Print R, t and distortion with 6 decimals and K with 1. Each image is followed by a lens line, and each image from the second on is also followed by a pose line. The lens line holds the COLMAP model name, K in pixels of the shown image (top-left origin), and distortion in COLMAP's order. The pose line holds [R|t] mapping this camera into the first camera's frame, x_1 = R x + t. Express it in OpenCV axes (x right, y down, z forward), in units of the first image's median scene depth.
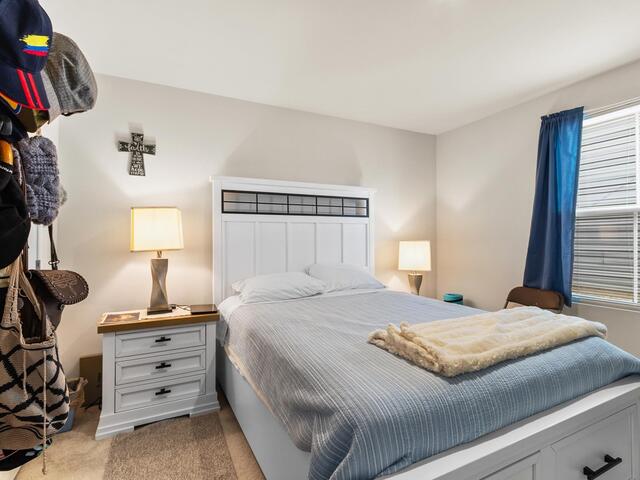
lens RADIAL K [[329.9, 0, 315.1], [0, 329.9, 239.1], [0, 0, 1]] dist [0.001614, 0.000509]
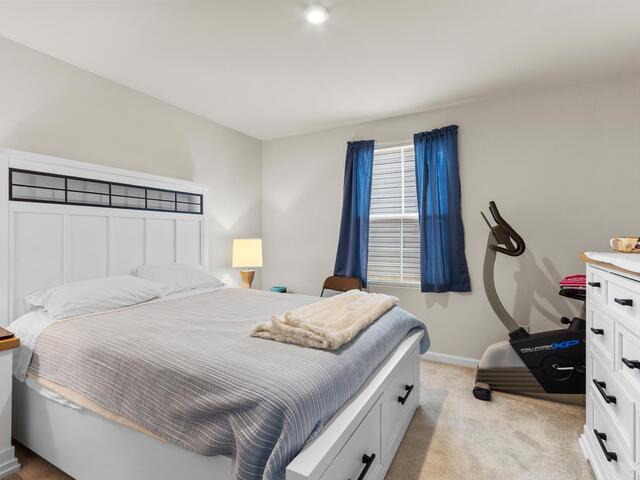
lens RADIAL K [[331.1, 0, 318.6], [0, 331.1, 235.7], [0, 0, 1]] dist [0.001919, 0.000439]
pose [[0.820453, 0.006016, 0.571682, -0.149925], [-0.004230, 0.999981, -0.004453, -0.000130], [-0.571698, 0.001235, 0.820463, 0.011719]]
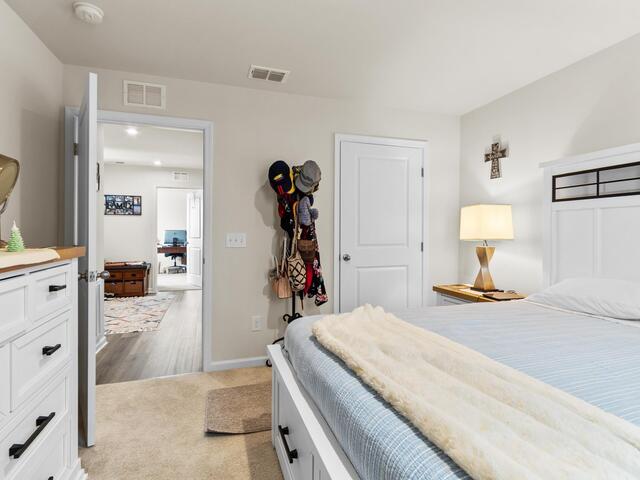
lens RADIAL K [[331.1, 0, 318.6], [0, 331.1, 235.7], [0, 0, 1]] dist [0.001919, 0.000439]
pose [[-0.154228, 0.016278, -0.987901, 0.757995], [-0.002205, 0.999856, 0.016819, -0.000416], [0.988033, 0.004772, -0.154170, 0.540979]]
